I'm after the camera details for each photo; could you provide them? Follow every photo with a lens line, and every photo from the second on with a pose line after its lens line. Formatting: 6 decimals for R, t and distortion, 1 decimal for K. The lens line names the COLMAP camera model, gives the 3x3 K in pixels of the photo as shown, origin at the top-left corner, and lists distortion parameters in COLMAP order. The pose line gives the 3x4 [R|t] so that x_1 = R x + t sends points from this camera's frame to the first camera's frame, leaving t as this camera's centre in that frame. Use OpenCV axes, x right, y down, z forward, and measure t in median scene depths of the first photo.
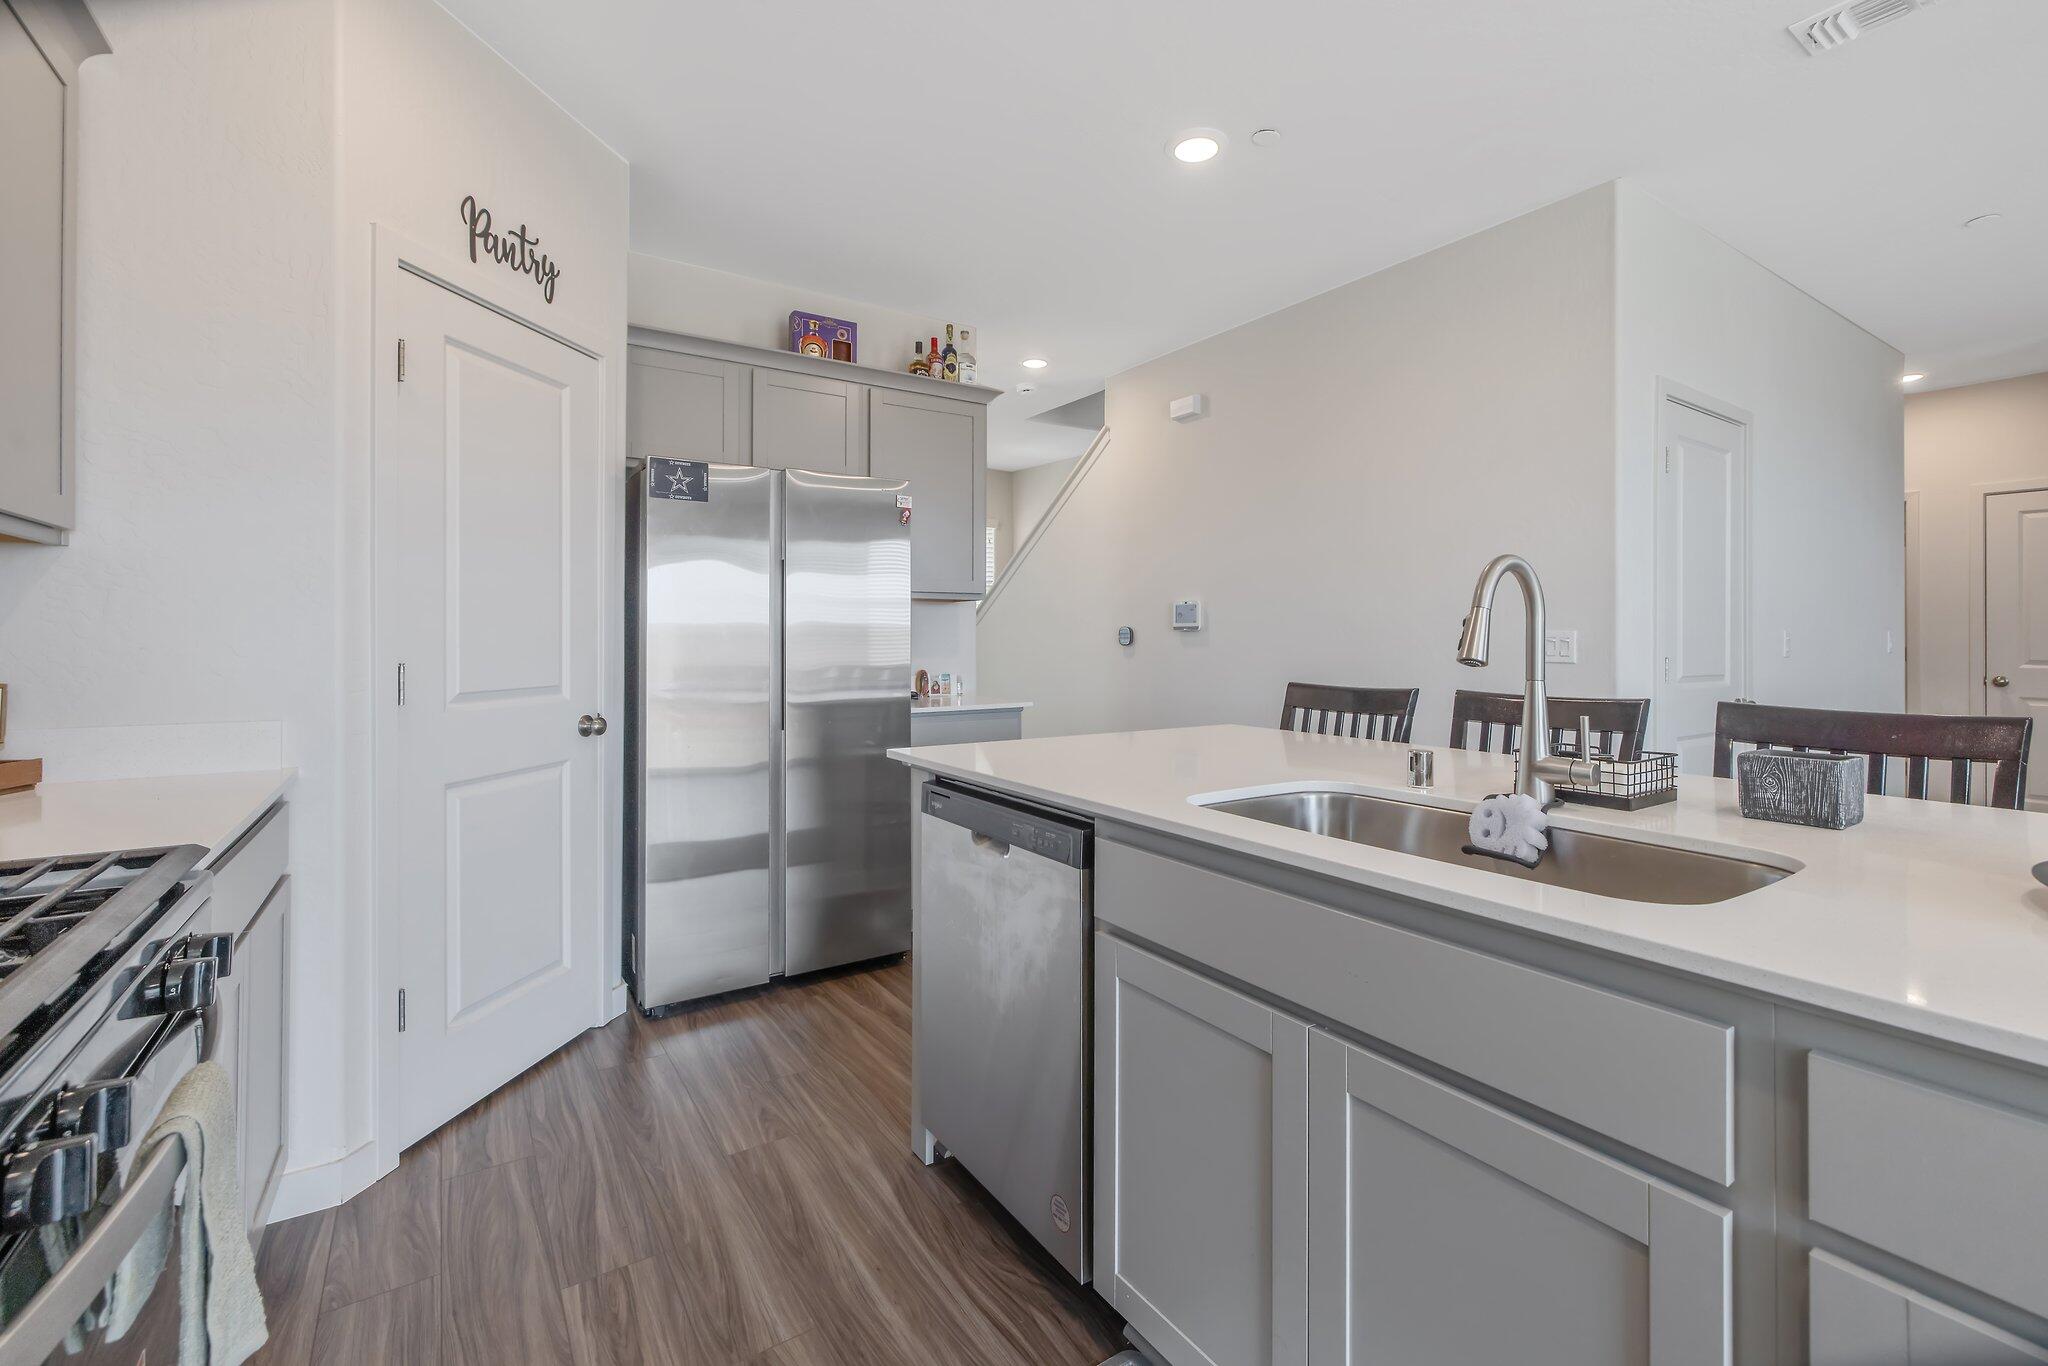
lens RADIAL K [[887.8, 0, 1023.0], [0, 887.8, 634.1], [0, 0, 1]] dist [0.001650, -0.001947]
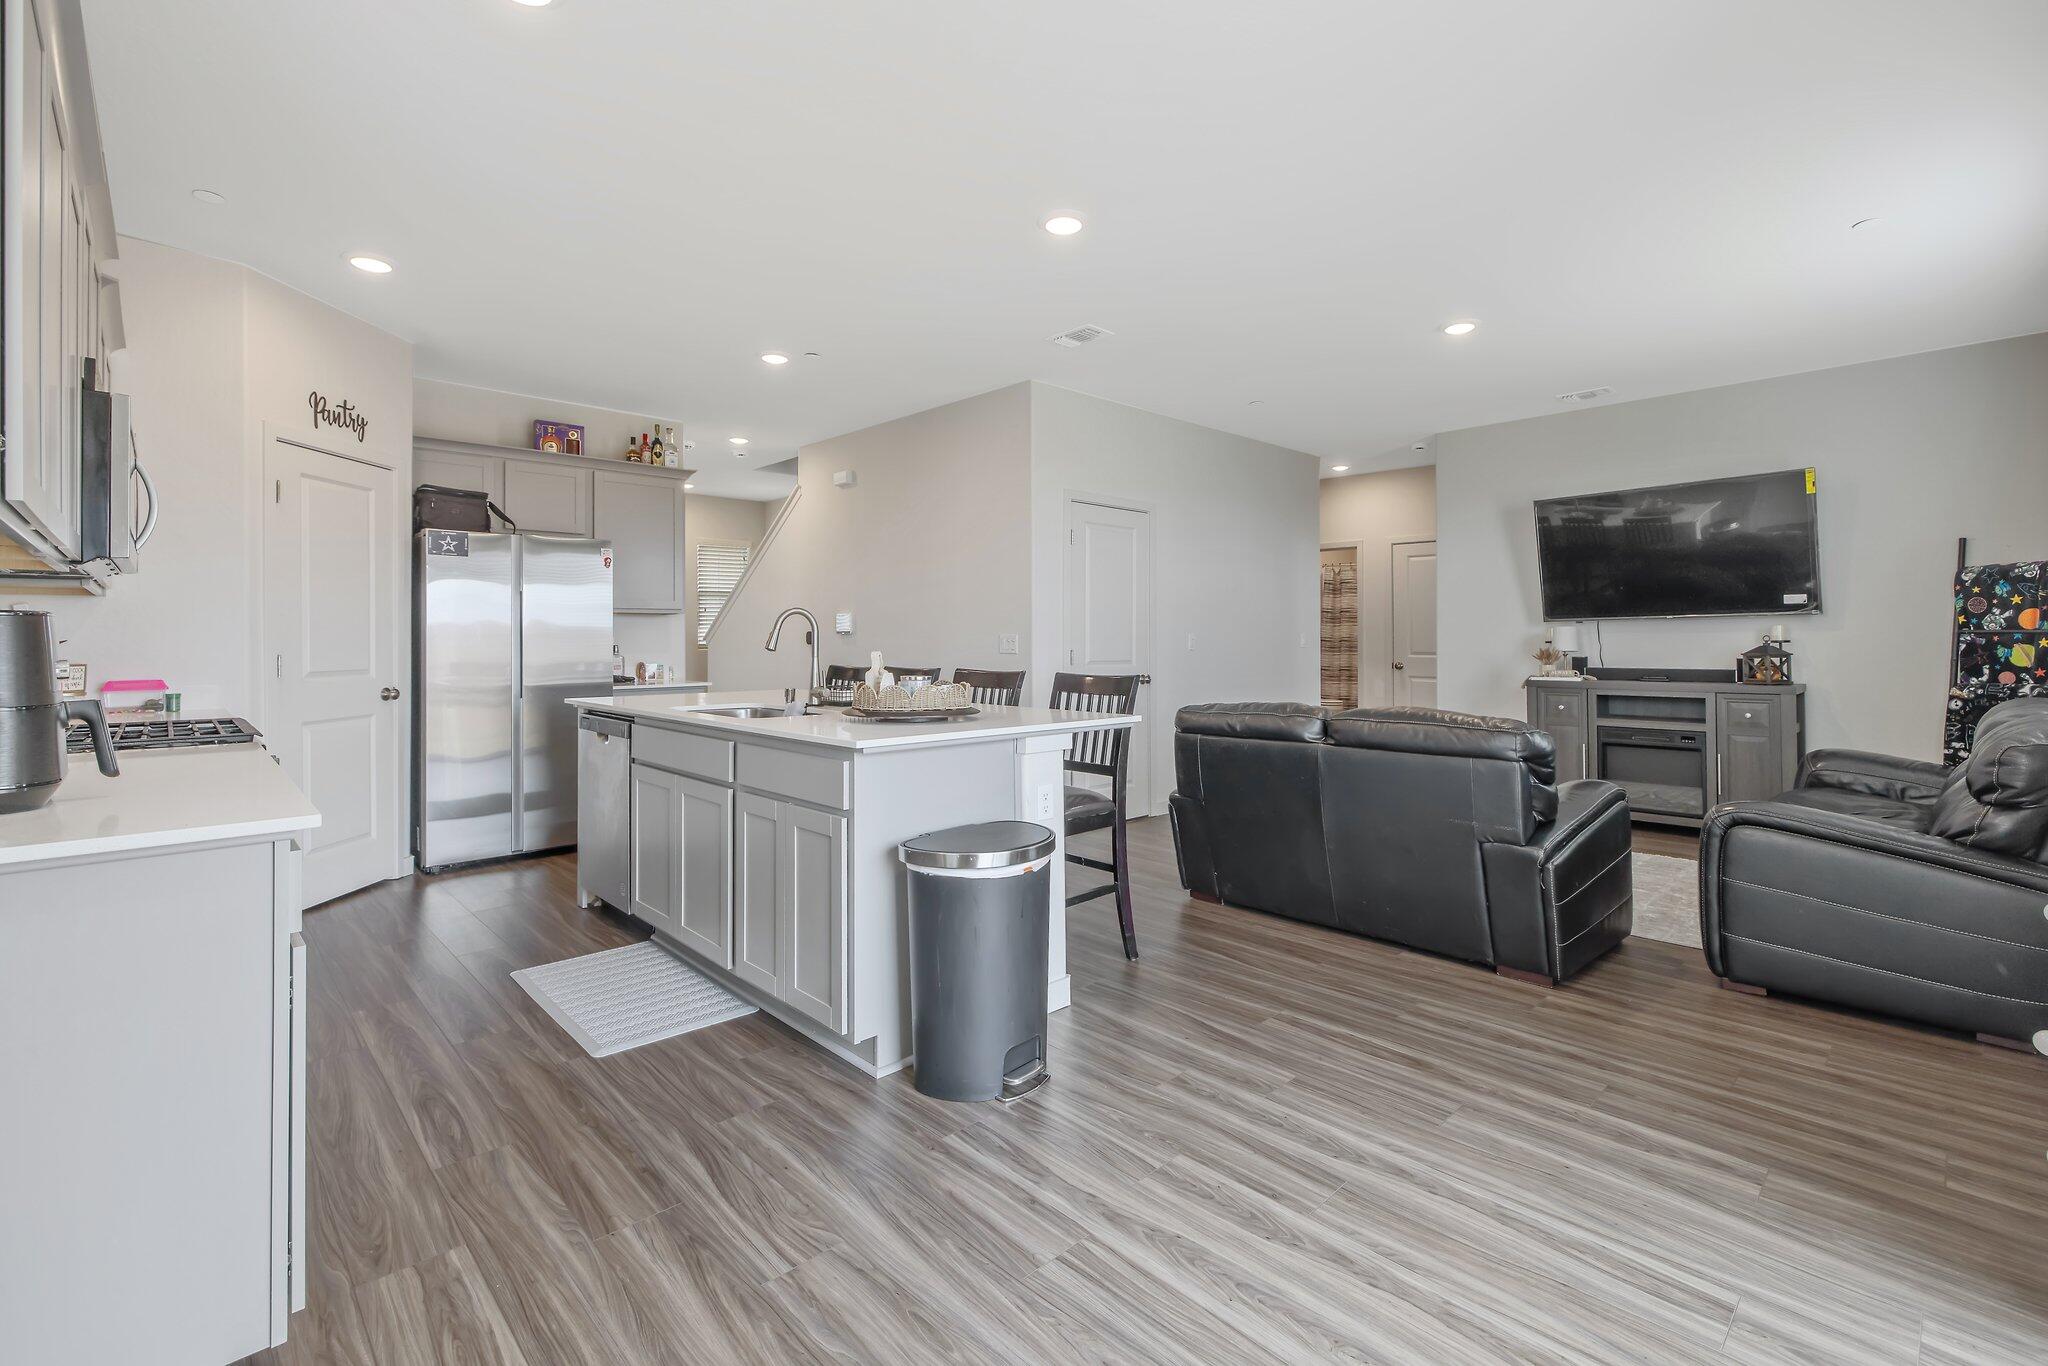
lens RADIAL K [[887.8, 0, 1032.8], [0, 887.8, 629.9], [0, 0, 1]] dist [0.001650, -0.001947]
pose [[0.983025, -0.003104, 0.183443, 0.370986], [0.003577, 0.999991, -0.002250, -0.007924], [-0.183434, 0.002868, 0.983028, -0.807795]]
